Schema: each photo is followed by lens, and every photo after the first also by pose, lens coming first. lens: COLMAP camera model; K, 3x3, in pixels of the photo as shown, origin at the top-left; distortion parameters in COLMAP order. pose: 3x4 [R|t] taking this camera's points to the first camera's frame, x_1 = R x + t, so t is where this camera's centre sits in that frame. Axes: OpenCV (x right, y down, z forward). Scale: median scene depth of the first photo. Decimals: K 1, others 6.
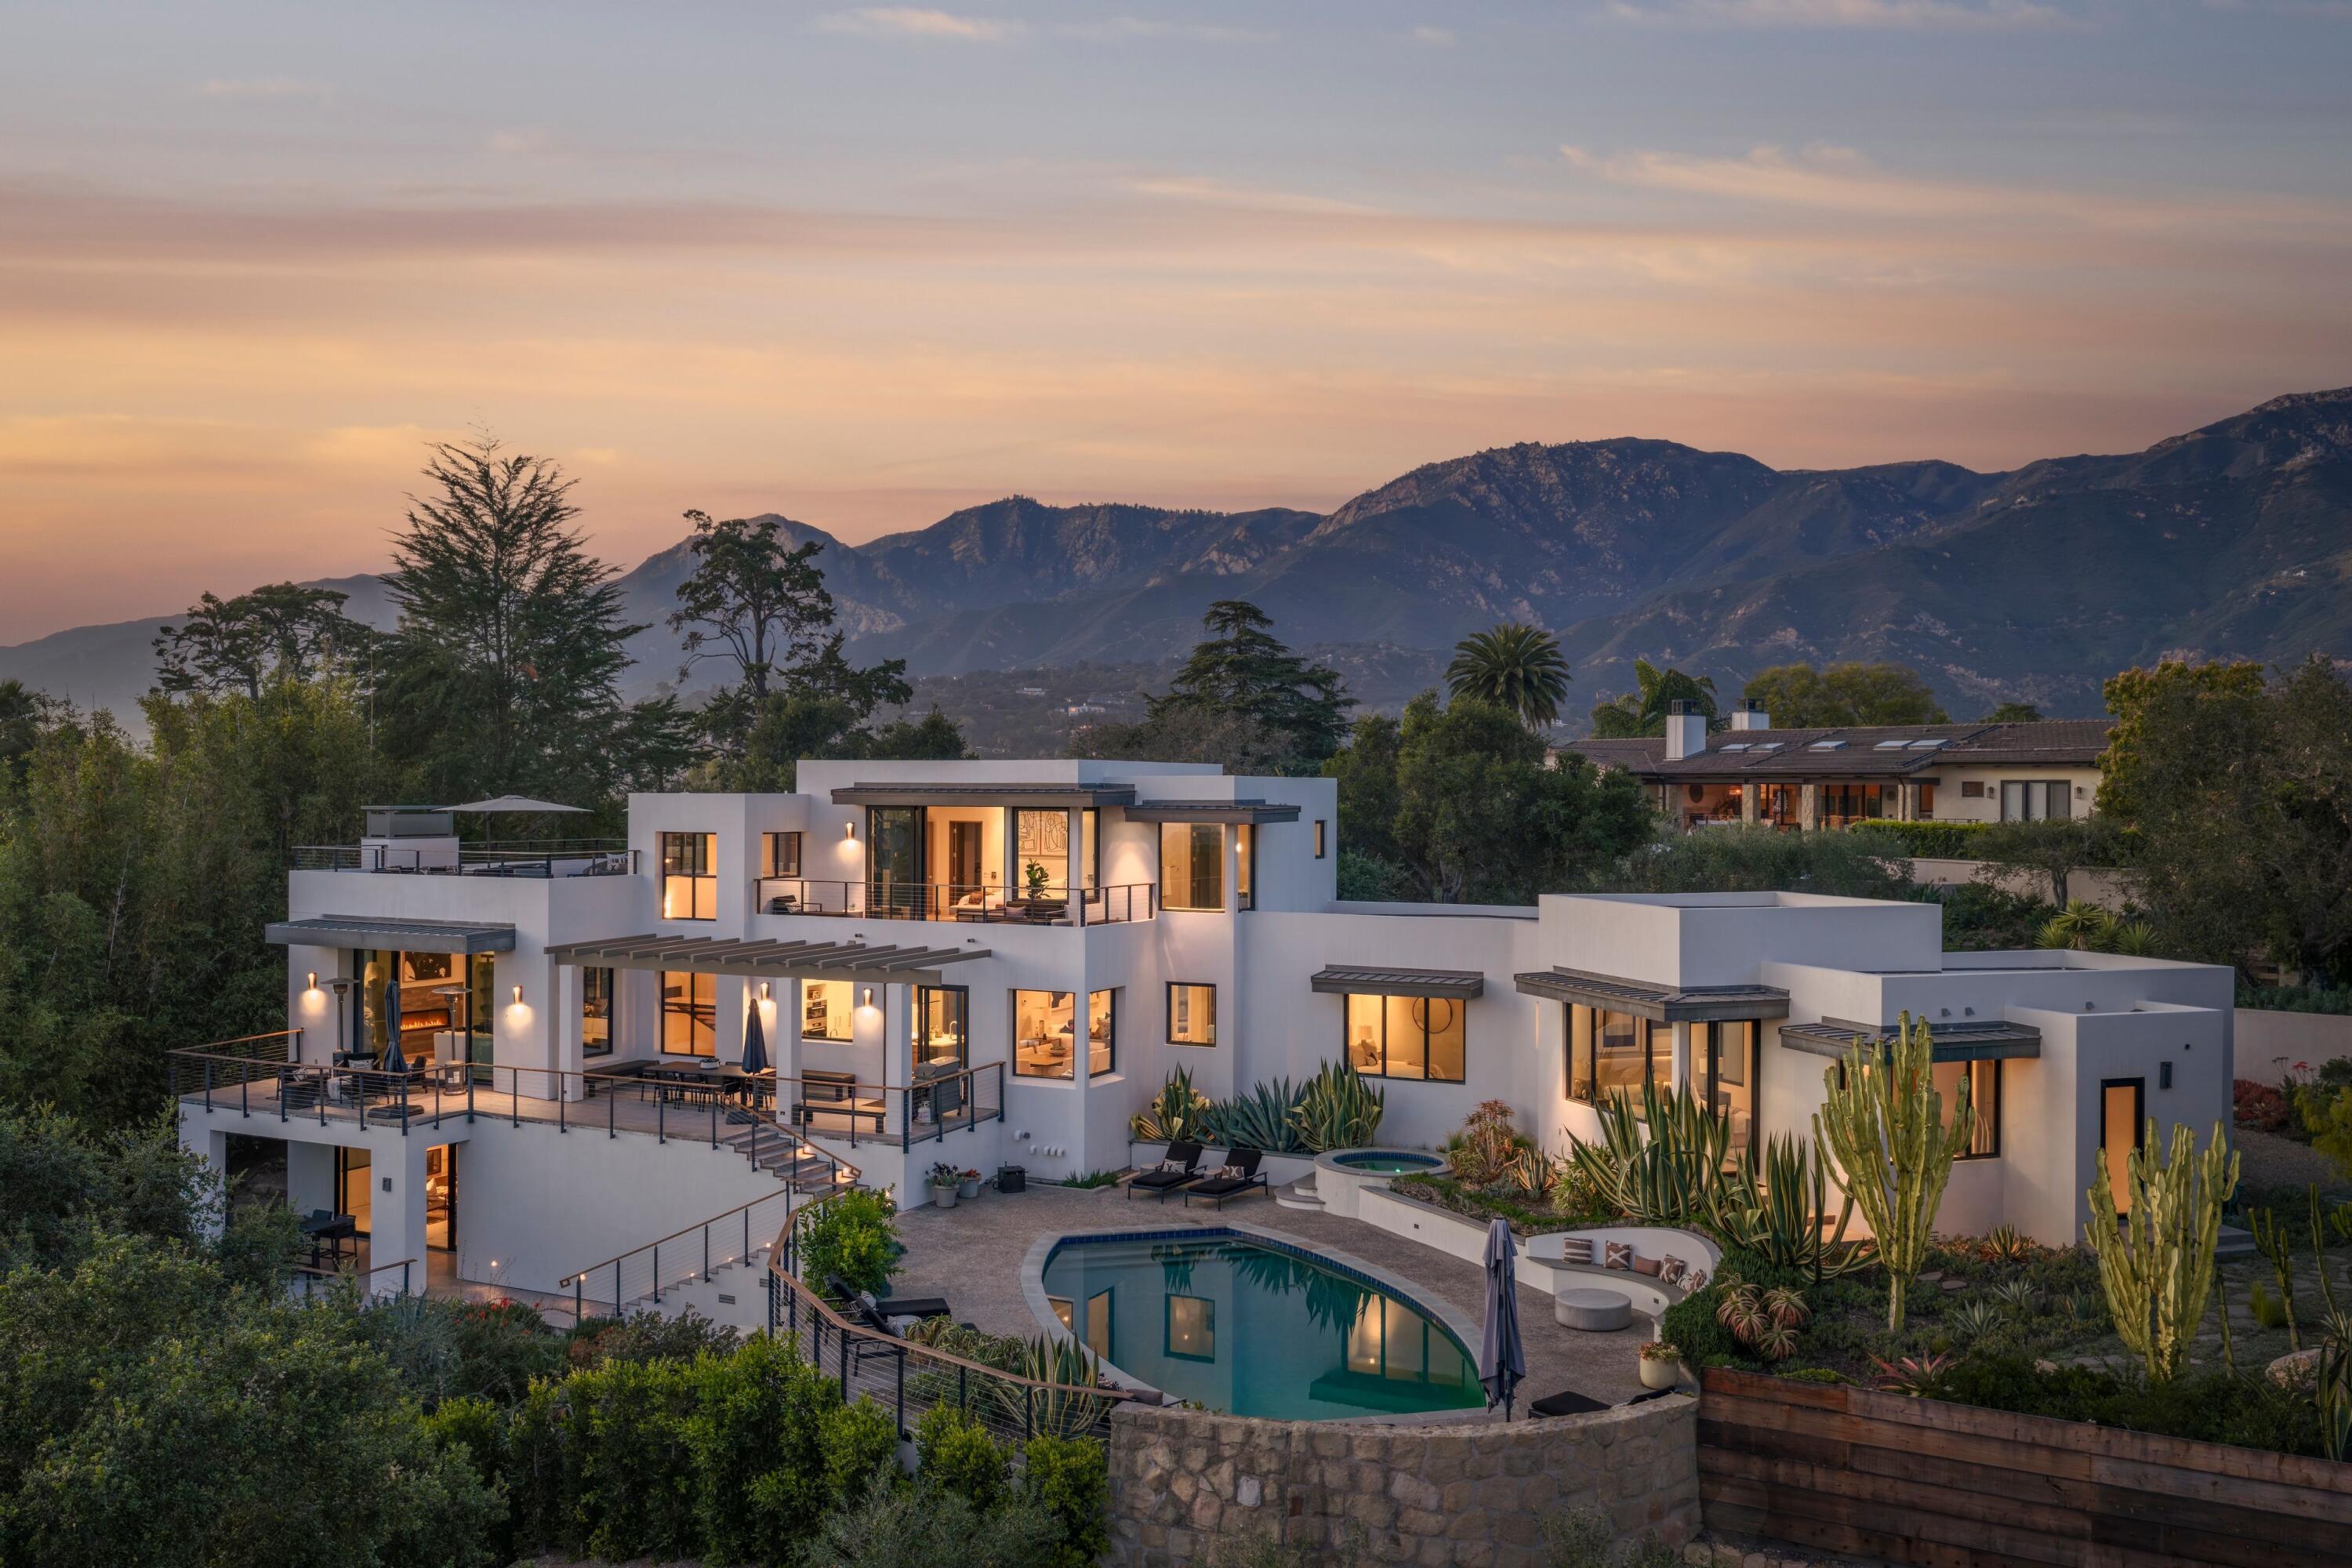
lens RADIAL K [[1974.8, 0, 1178.8], [0, 1974.8, 790.6], [0, 0, 1]] dist [0.019778, -0.037248]
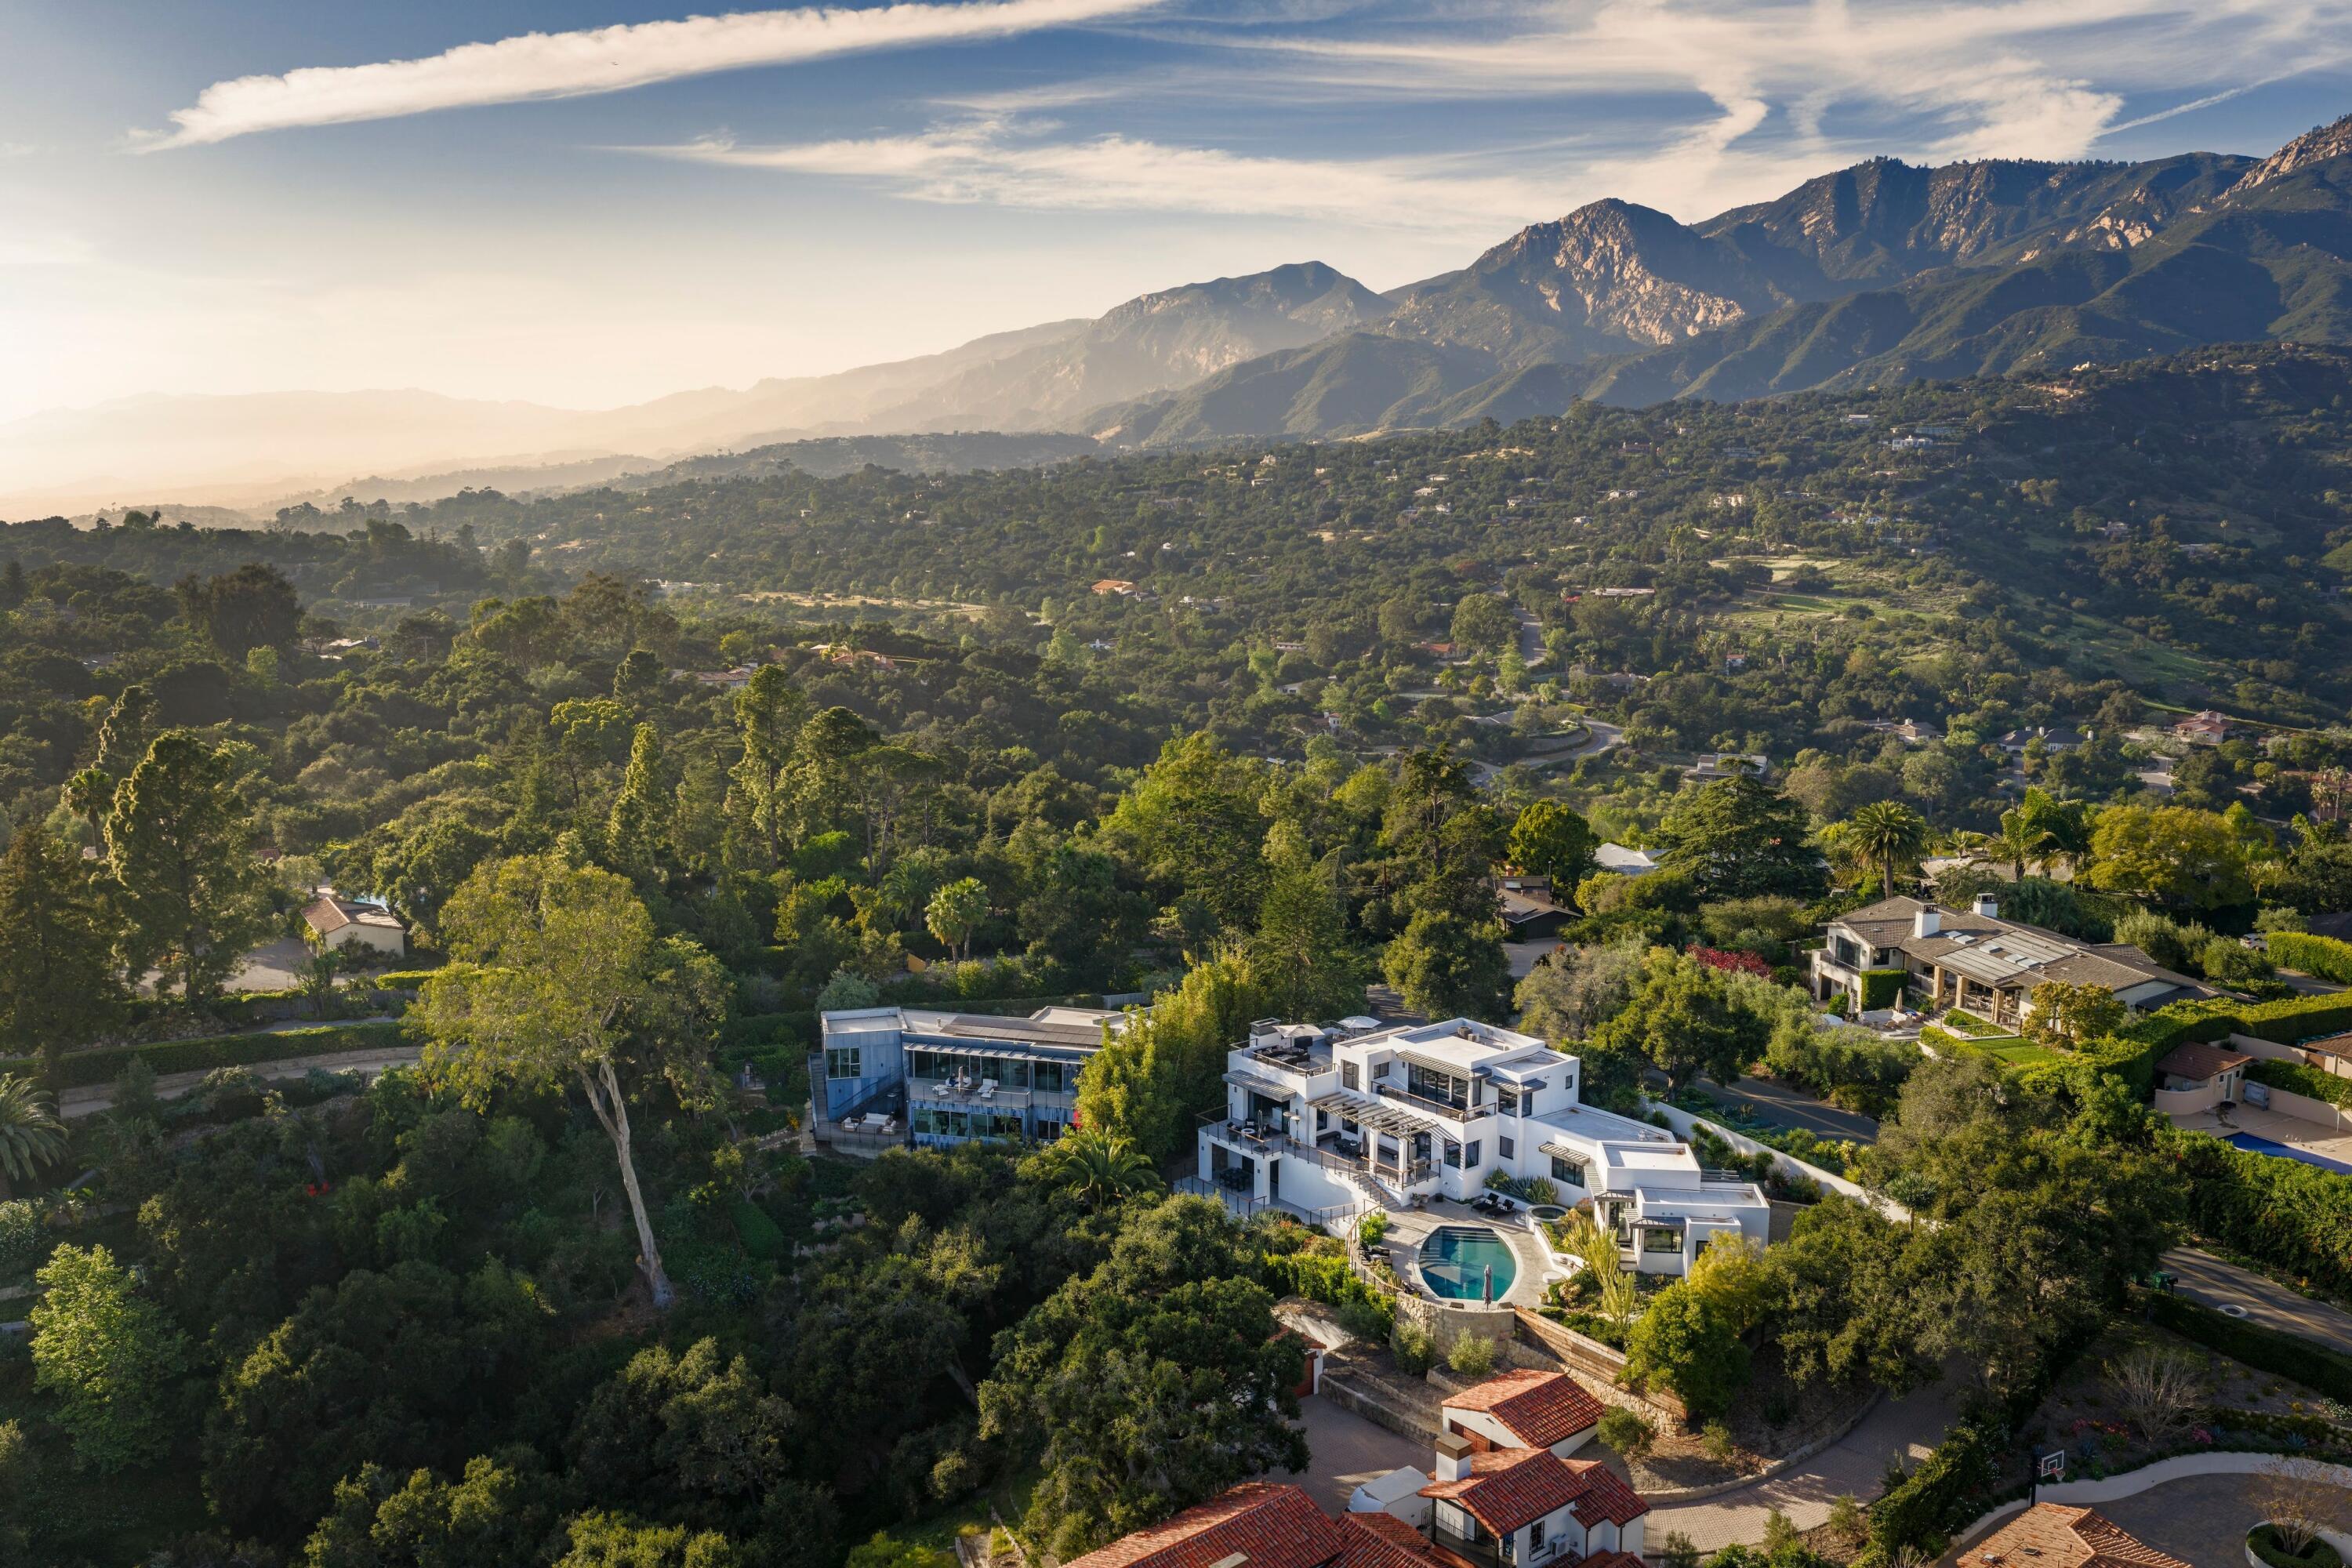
lens RADIAL K [[1974.8, 0, 1173.2], [0, 1974.8, 770.3], [0, 0, 1]] dist [0.019778, -0.037248]
pose [[0.915068, 0.061174, -0.398634, 0.663023], [-0.002075, 0.989130, 0.147028, -0.842342], [0.403295, -0.133713, 0.905248, -1.742007]]
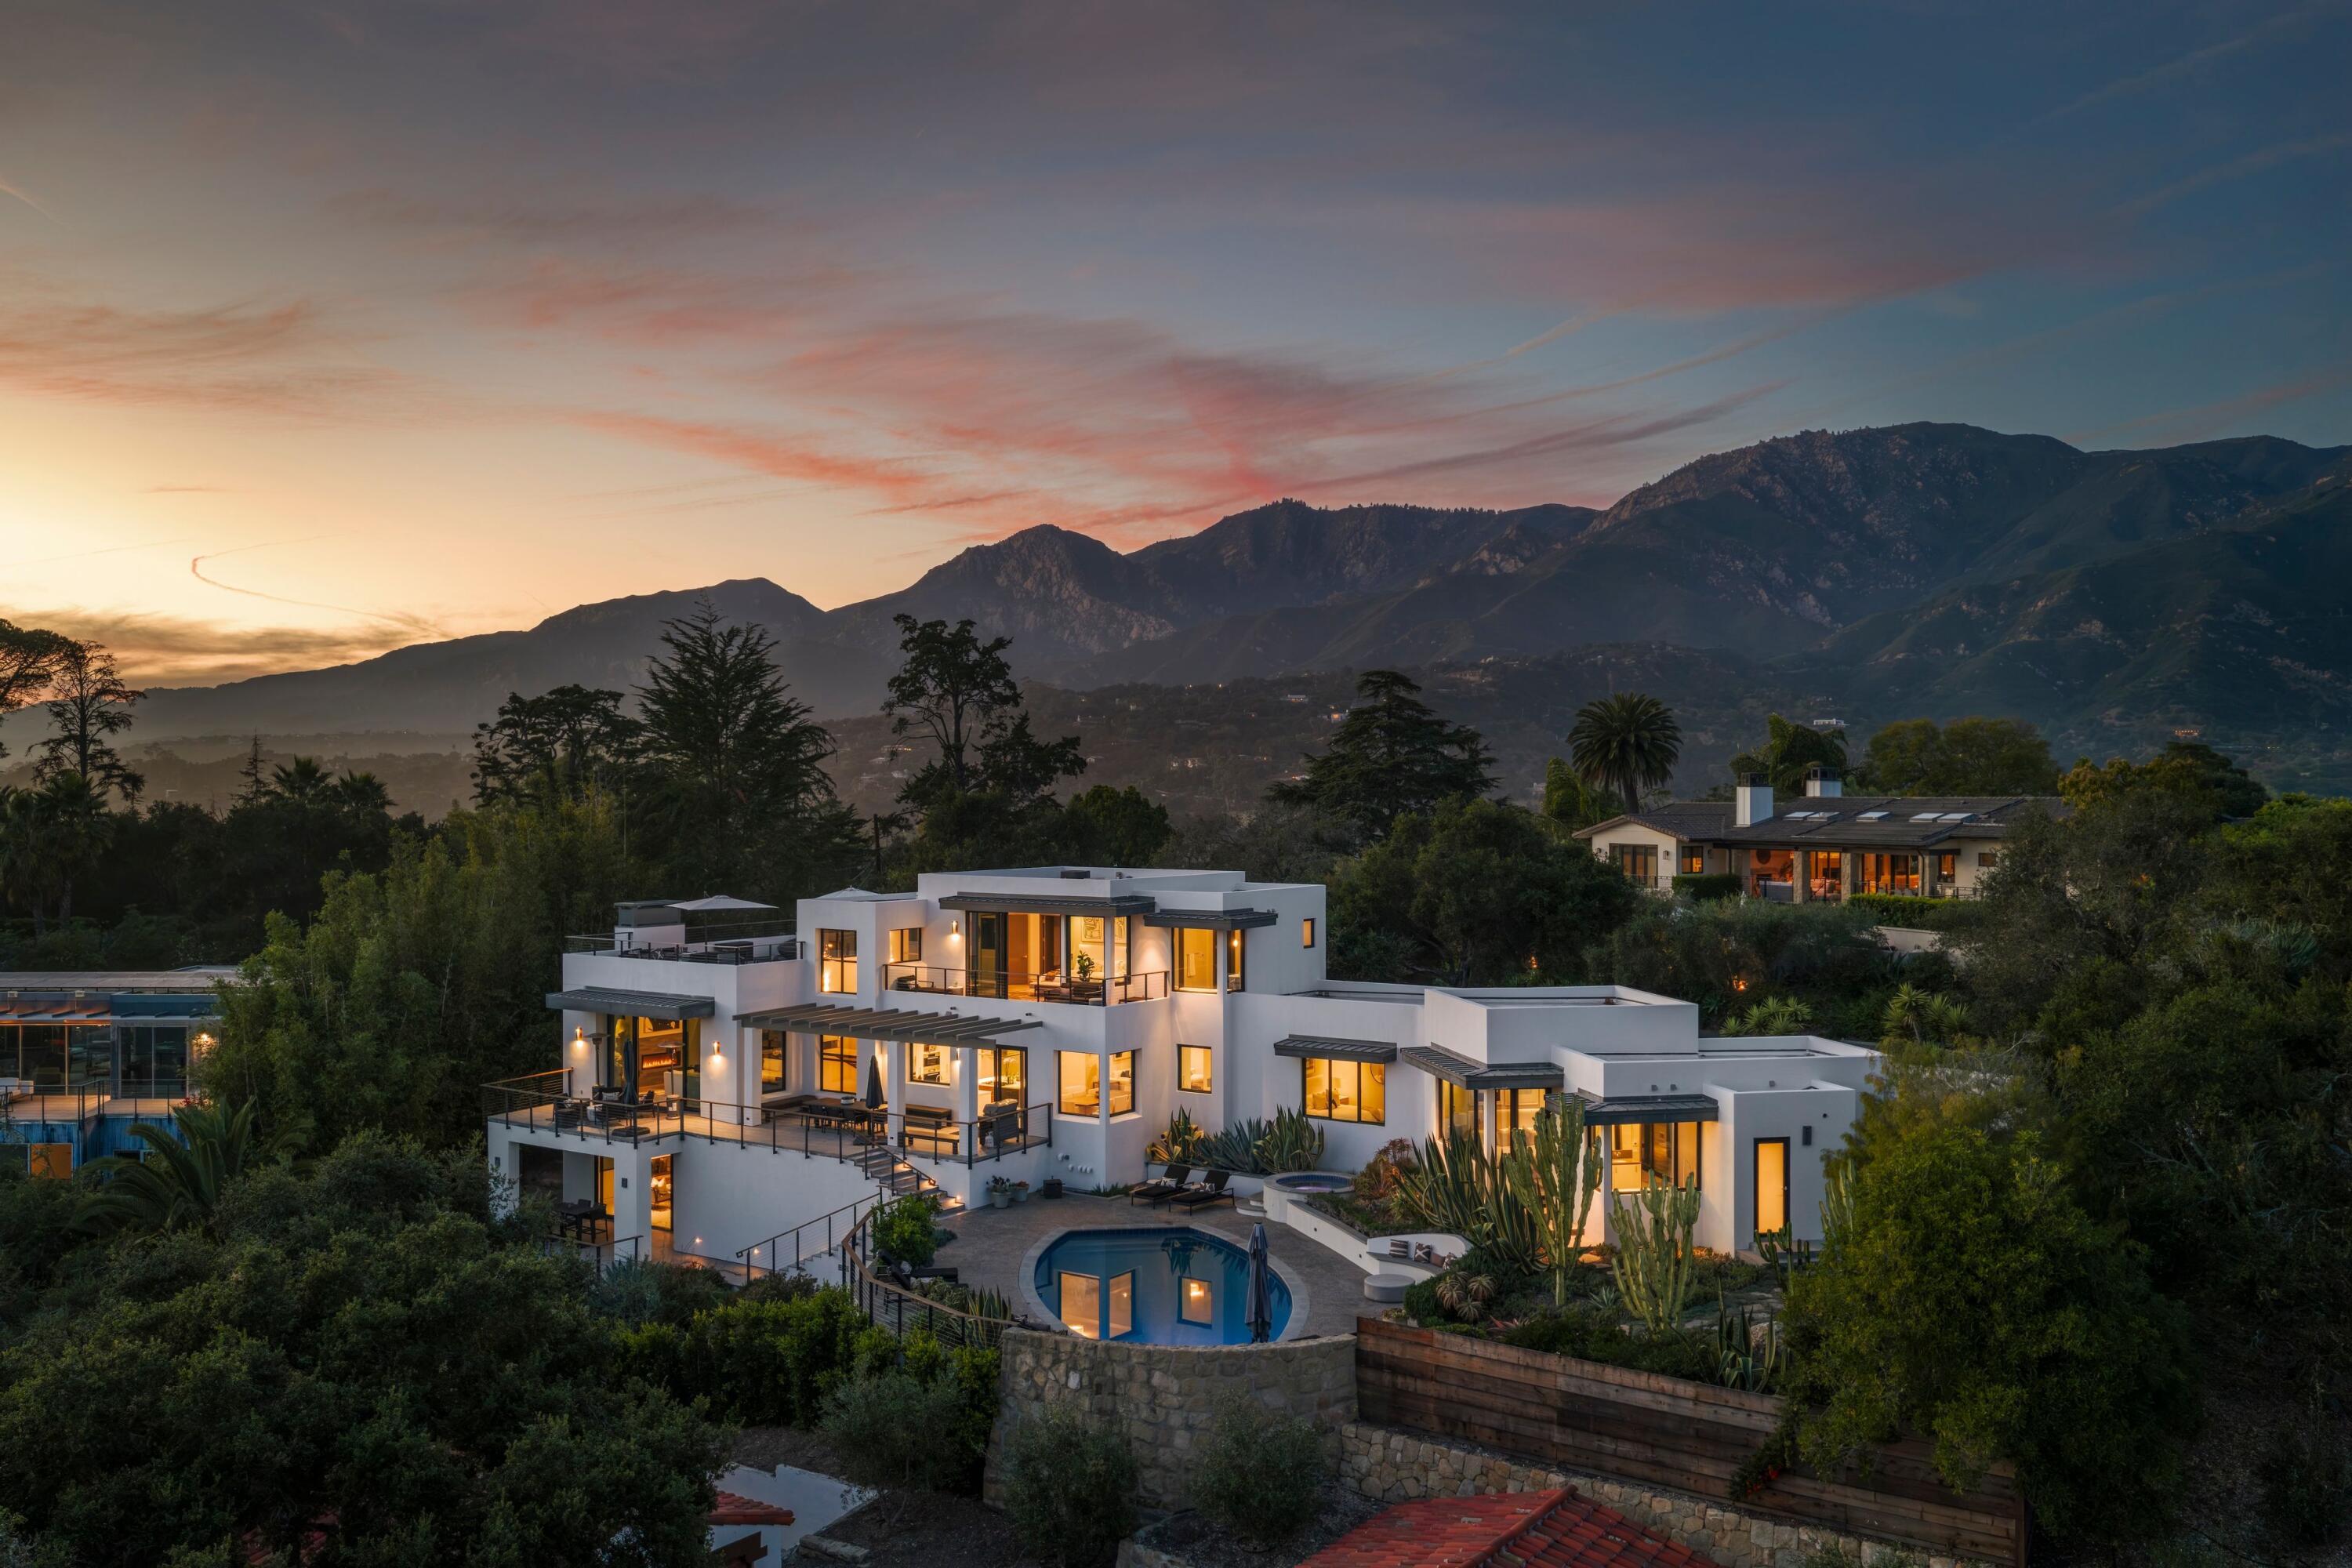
lens RADIAL K [[1974.8, 0, 1170.6], [0, 1974.8, 792.1], [0, 0, 1]] dist [0.019778, -0.037248]
pose [[0.989989, -0.005790, -0.141024, 0.169188], [0.005707, 0.999983, -0.000994, -0.069549], [0.141027, 0.000179, 0.990006, -0.313878]]
